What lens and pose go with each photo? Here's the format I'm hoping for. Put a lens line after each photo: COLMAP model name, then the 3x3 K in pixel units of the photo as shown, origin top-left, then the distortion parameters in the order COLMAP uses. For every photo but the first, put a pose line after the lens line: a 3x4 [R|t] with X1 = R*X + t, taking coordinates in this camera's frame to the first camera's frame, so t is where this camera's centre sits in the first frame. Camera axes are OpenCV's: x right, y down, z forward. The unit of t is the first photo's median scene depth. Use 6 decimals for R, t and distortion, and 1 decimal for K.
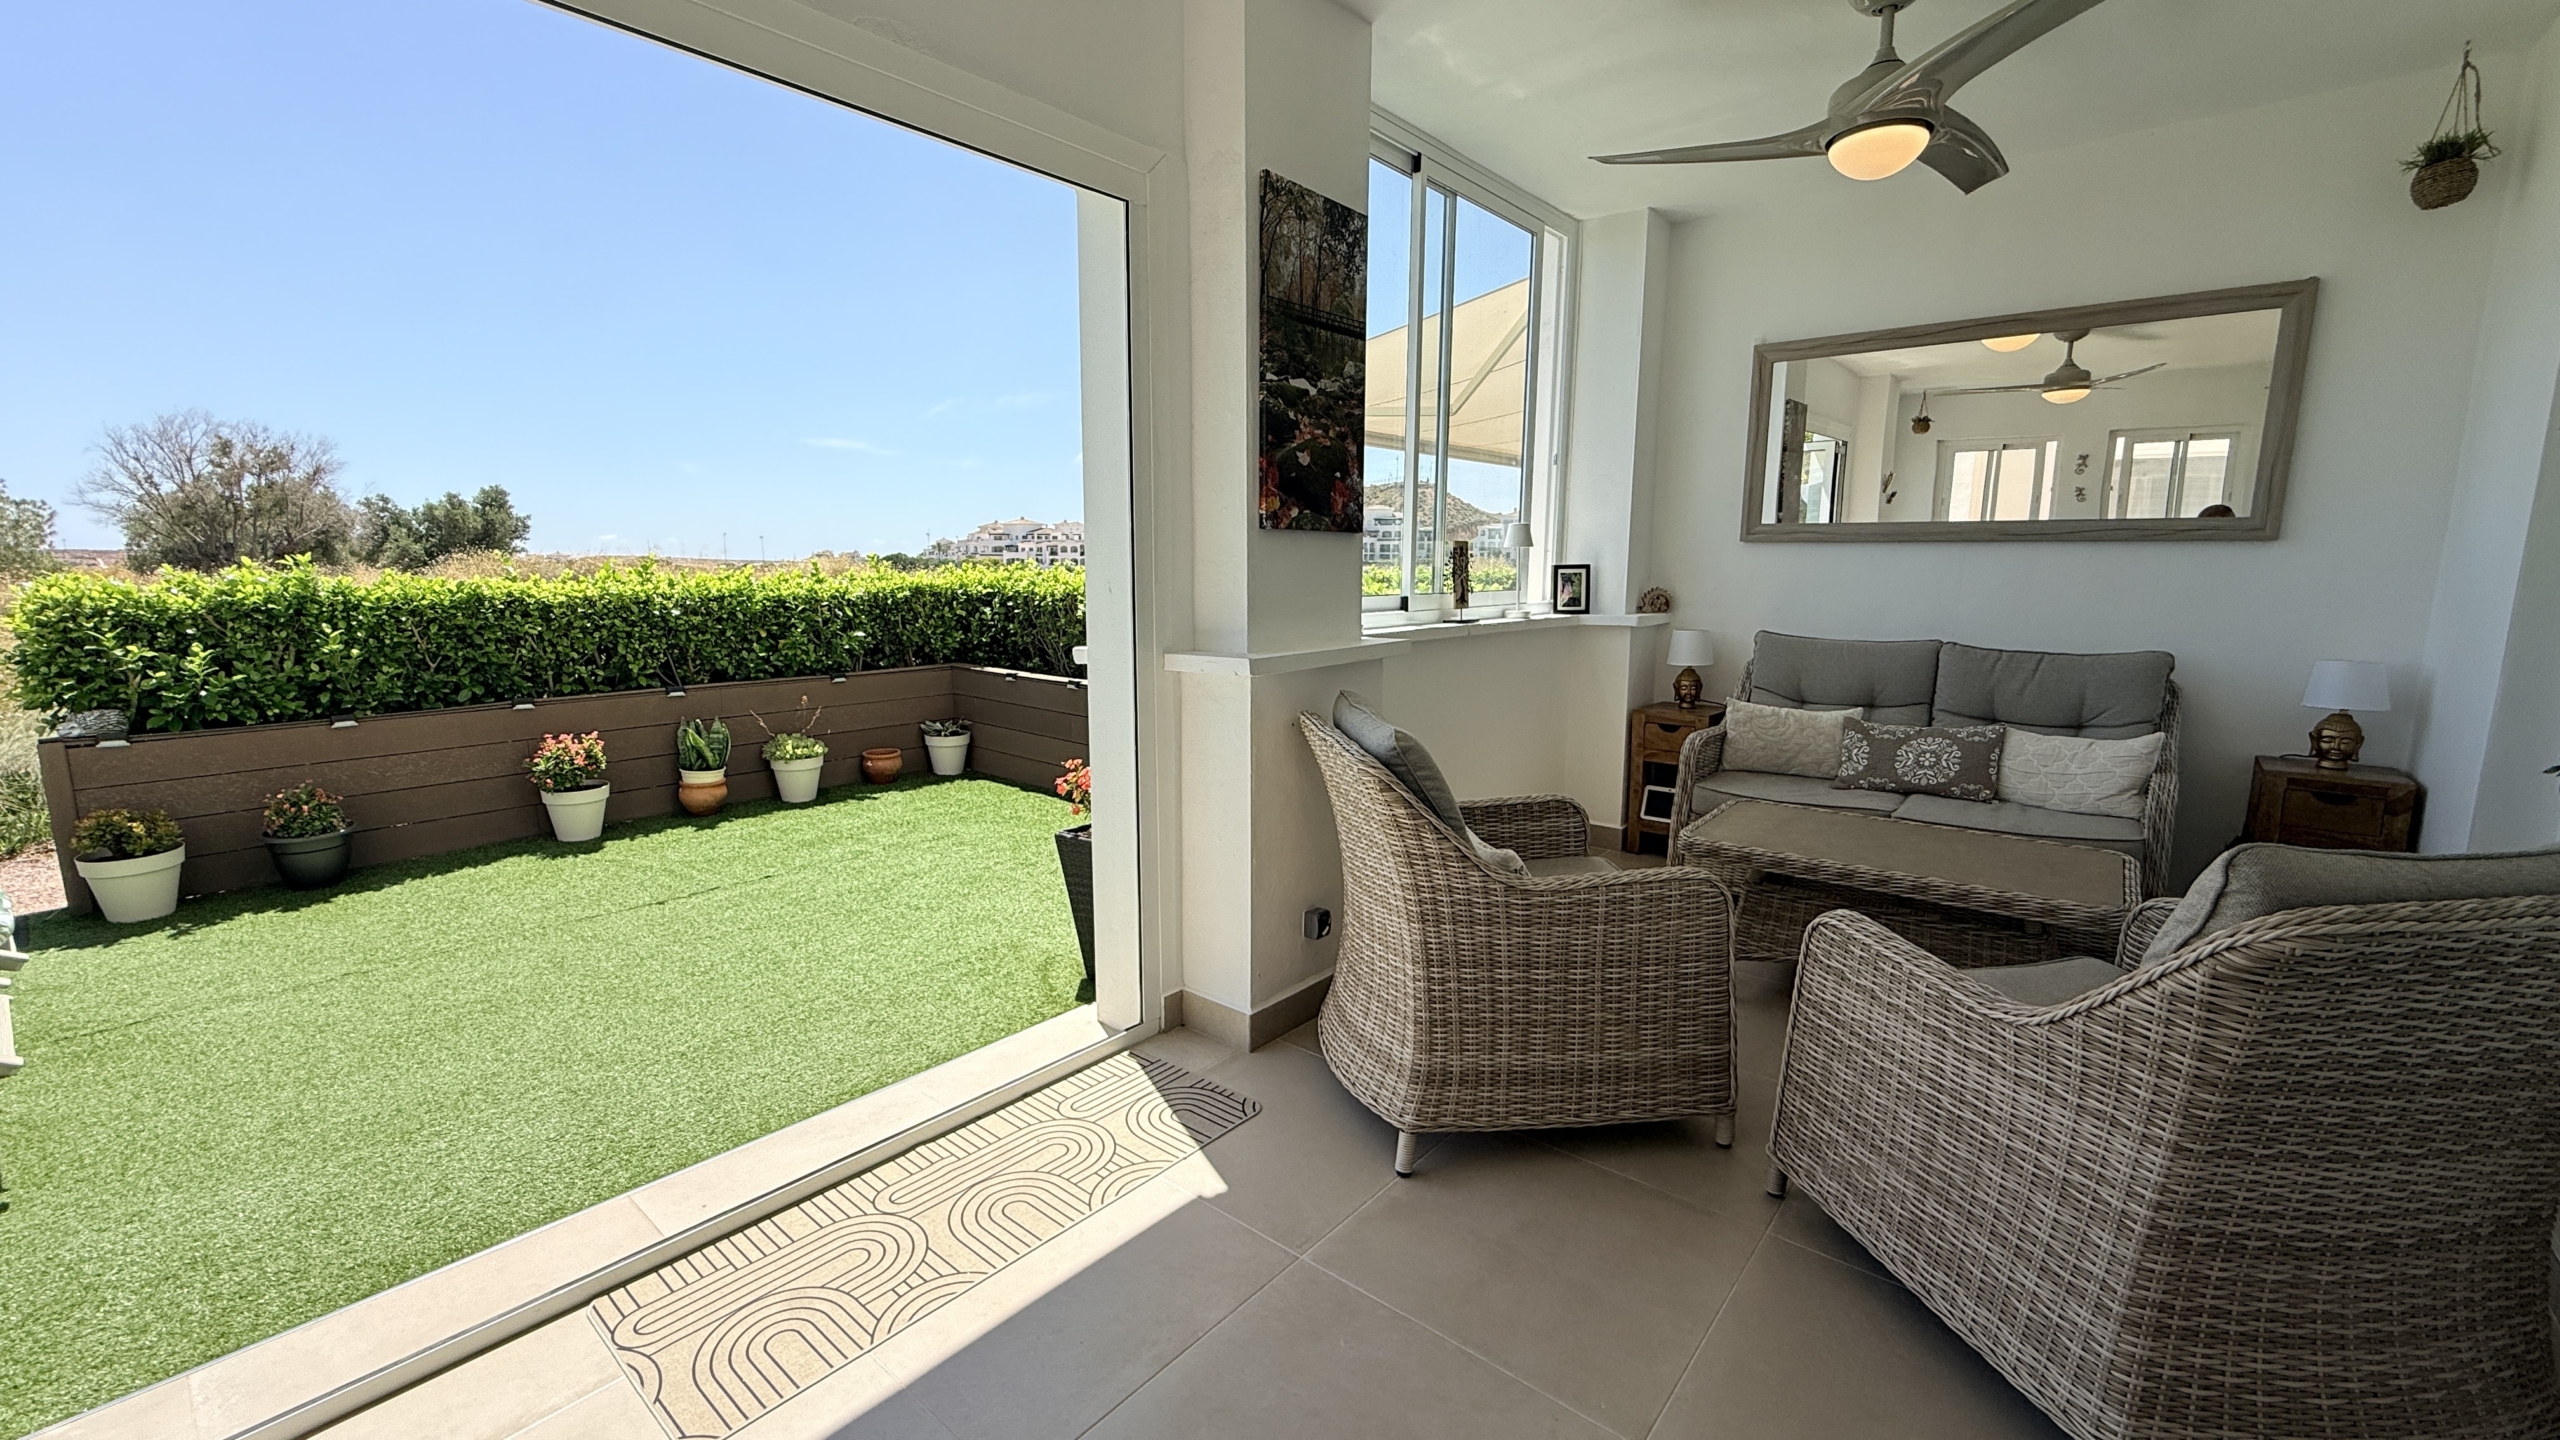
lens RADIAL K [[1019.5, 0, 1275.6], [0, 1019.5, 712.2], [0, 0, 1]] dist [0.000334, -0.000201]
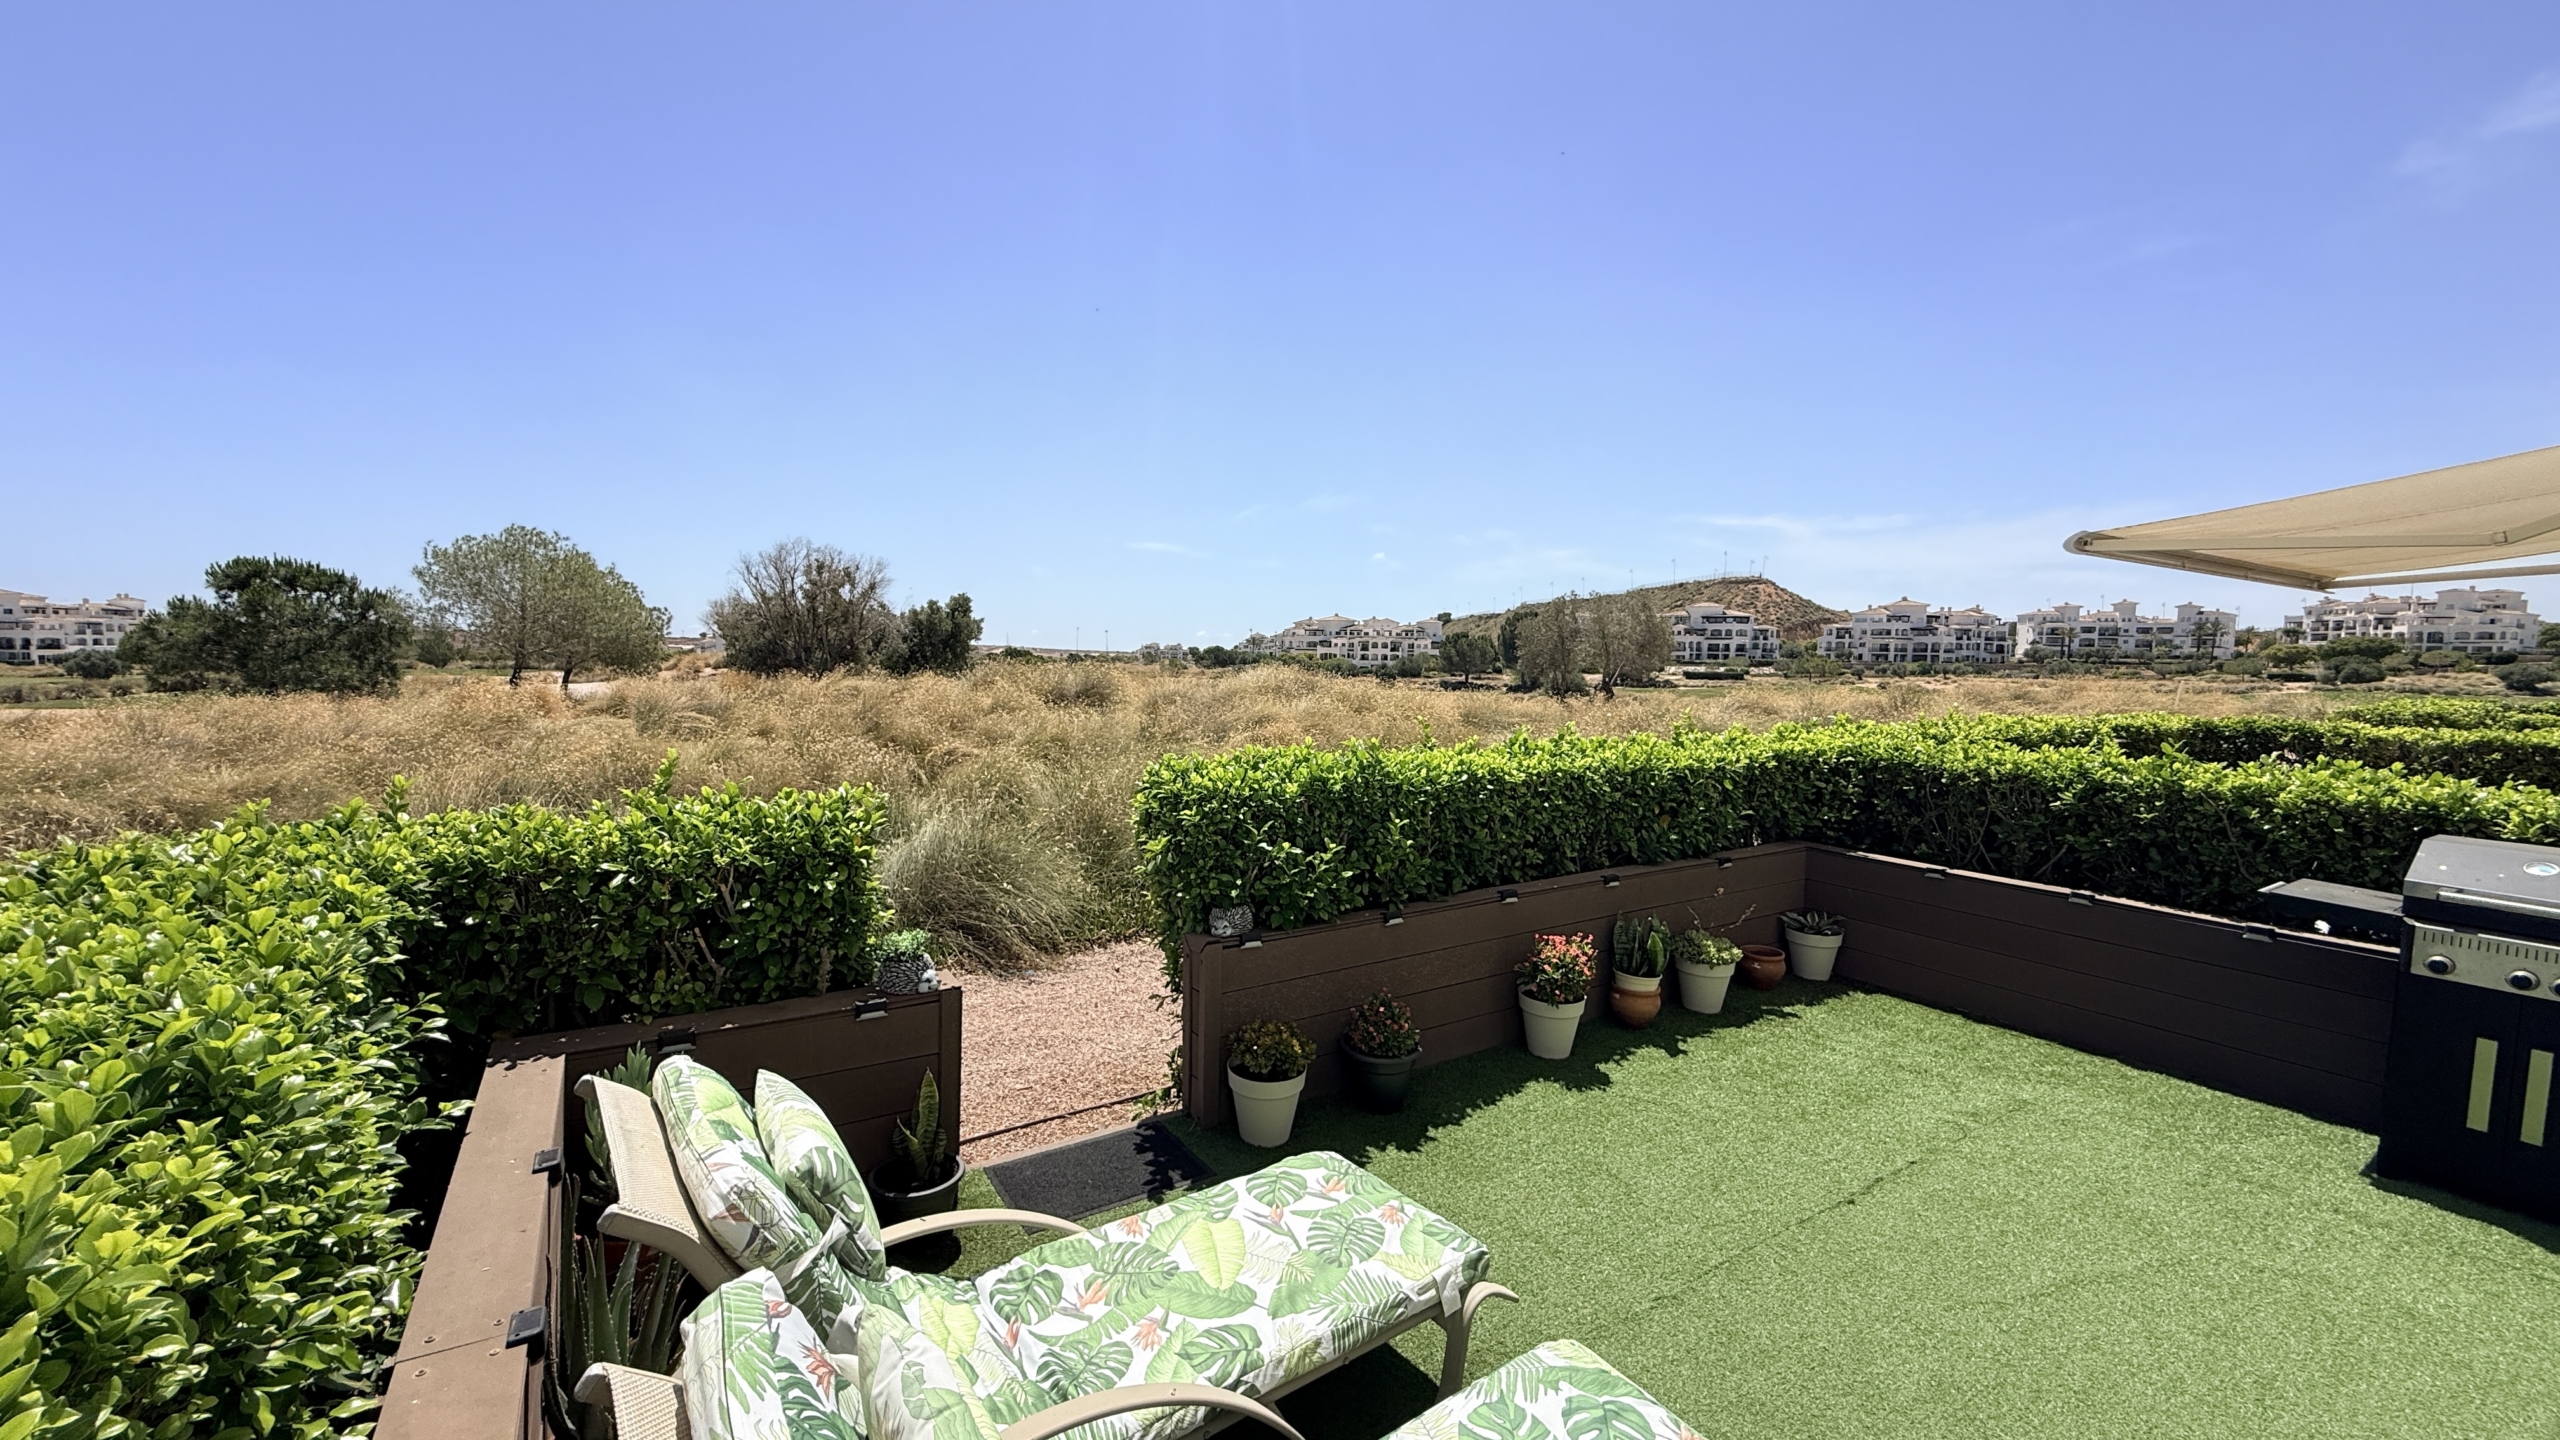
lens RADIAL K [[1019.5, 0, 1264.2], [0, 1019.5, 710.7], [0, 0, 1]] dist [0.000334, -0.000201]
pose [[0.957868, 0.030125, -0.285625, -0.788470], [-0.056402, 0.994850, -0.084221, -0.094299], [0.281617, 0.096783, 0.954633, 0.081120]]
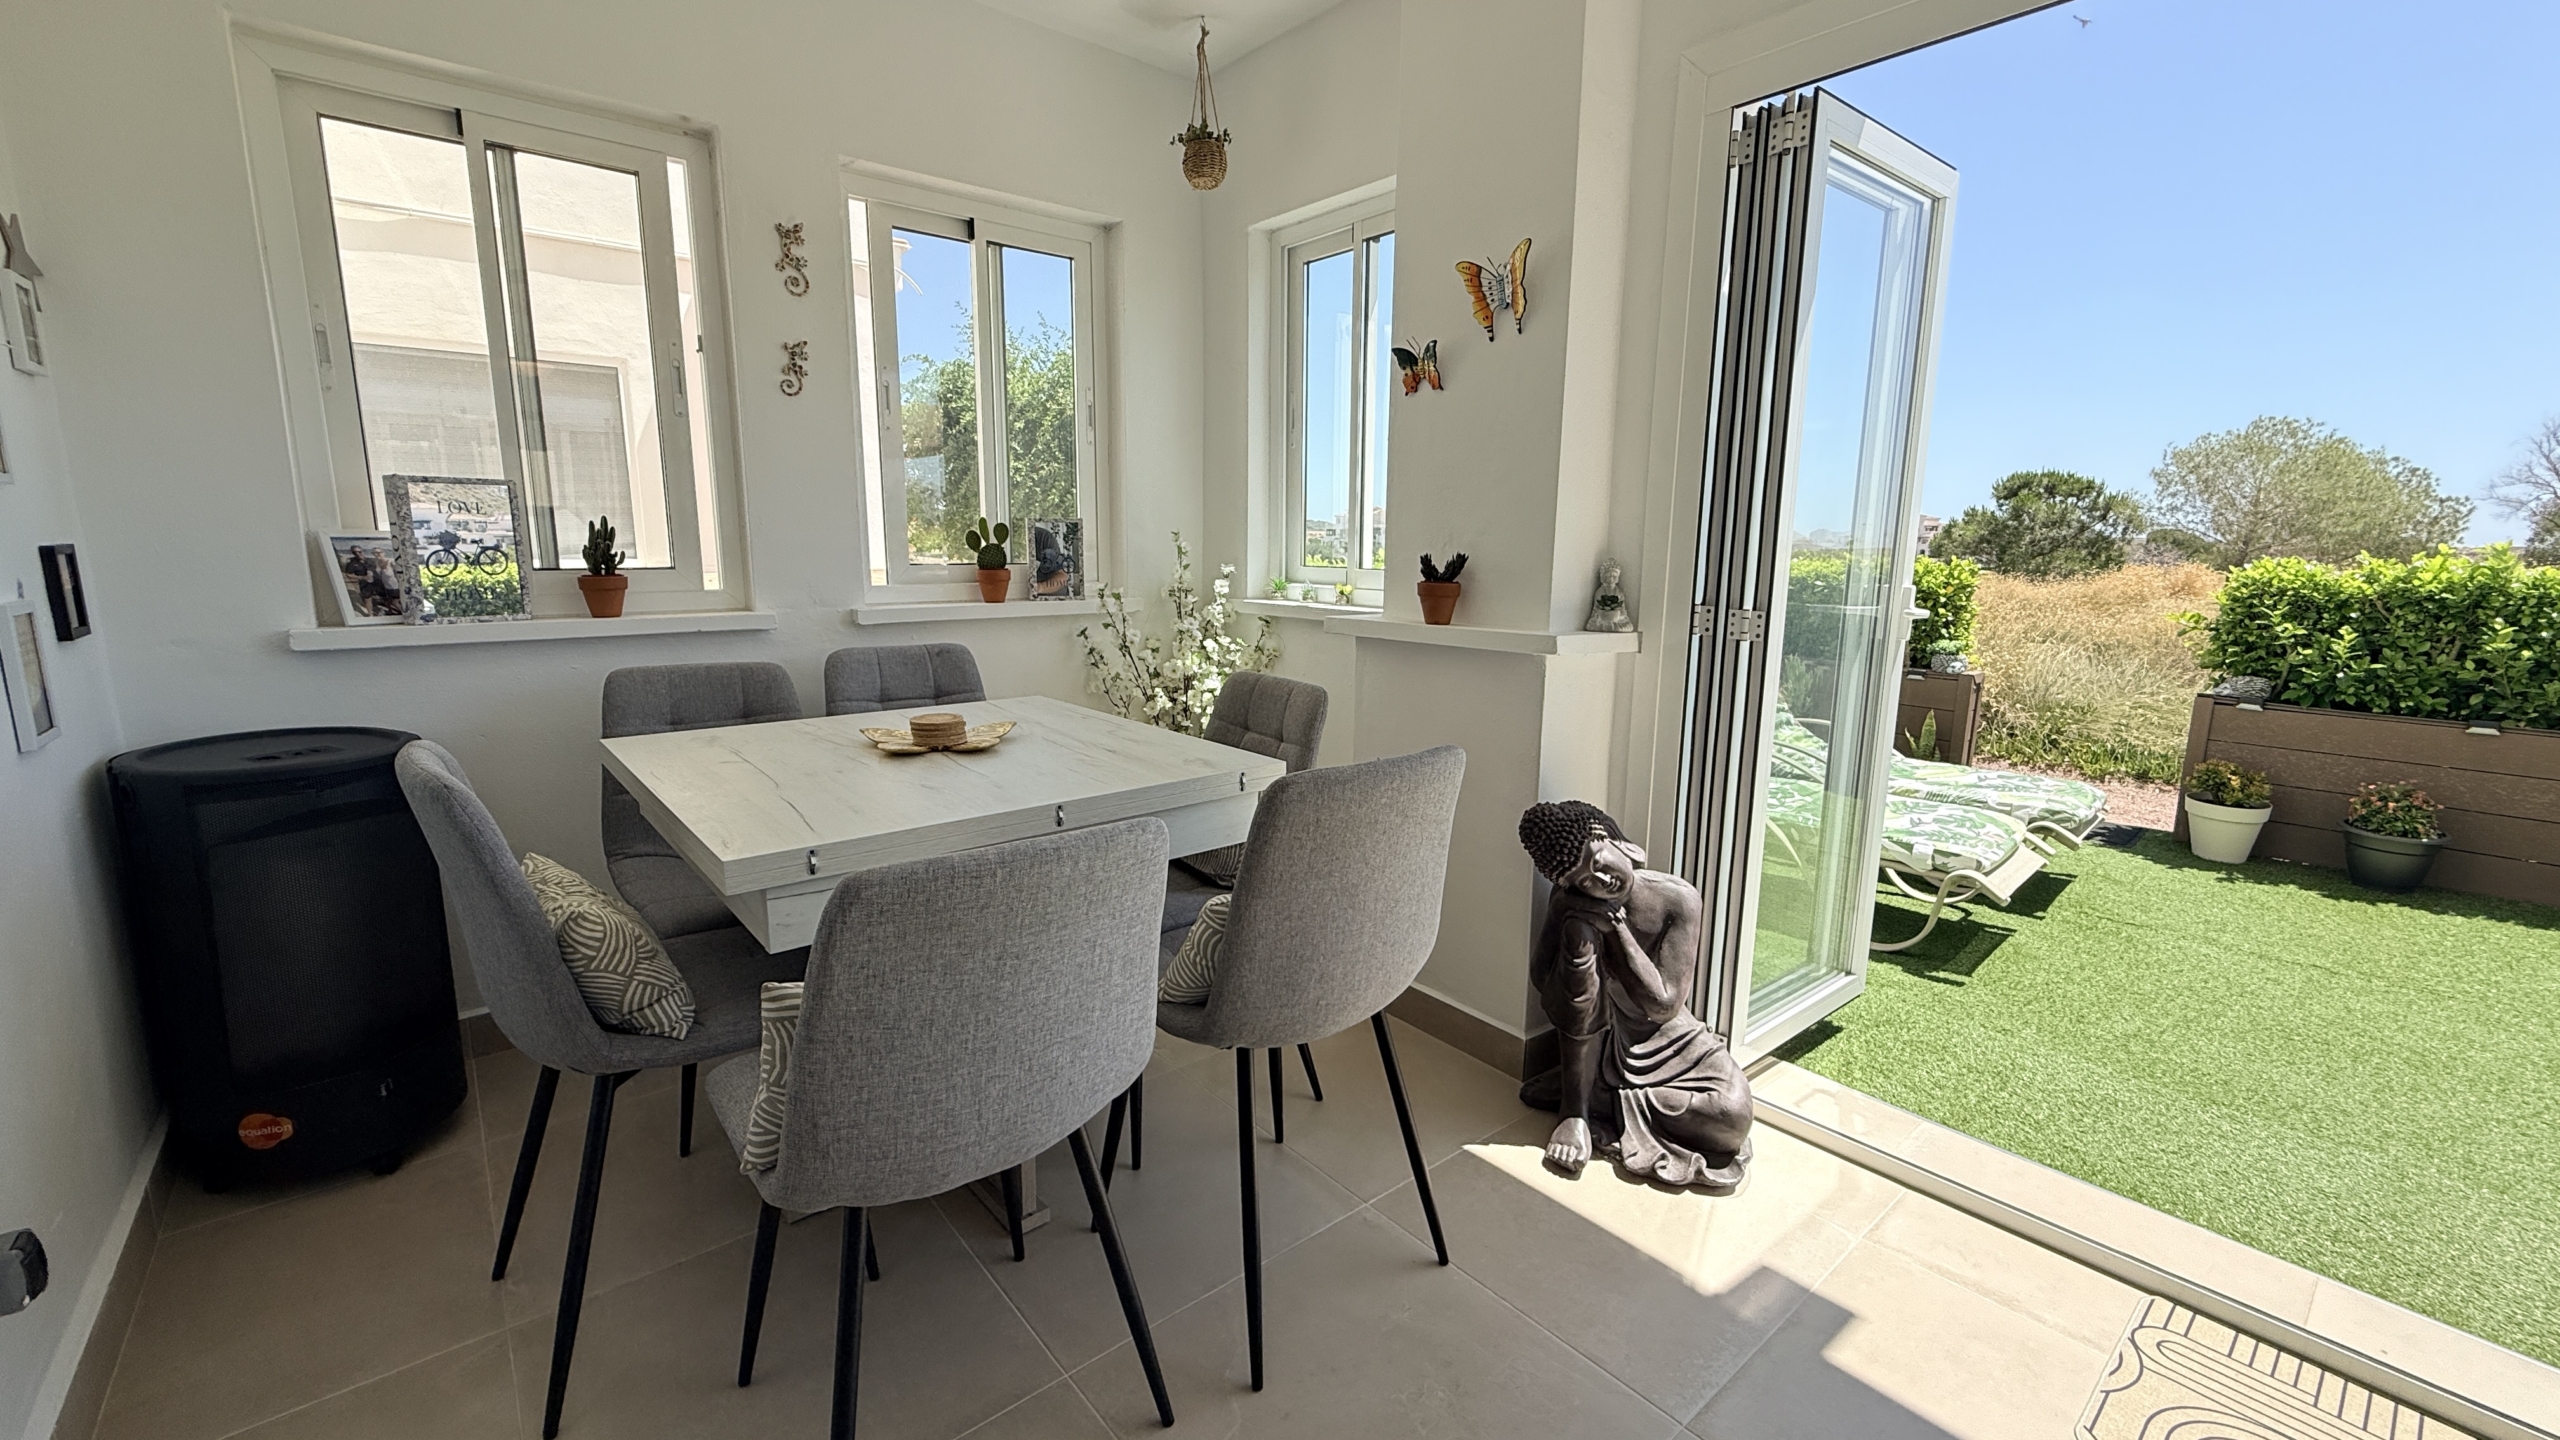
lens RADIAL K [[1019.5, 0, 1271.7], [0, 1019.5, 717.2], [0, 0, 1]] dist [0.000334, -0.000201]
pose [[-0.174264, 0.165650, -0.970666, 0.142574], [-0.158935, 0.968092, 0.193744, -0.004503], [0.971788, 0.188036, -0.142376, 0.093091]]
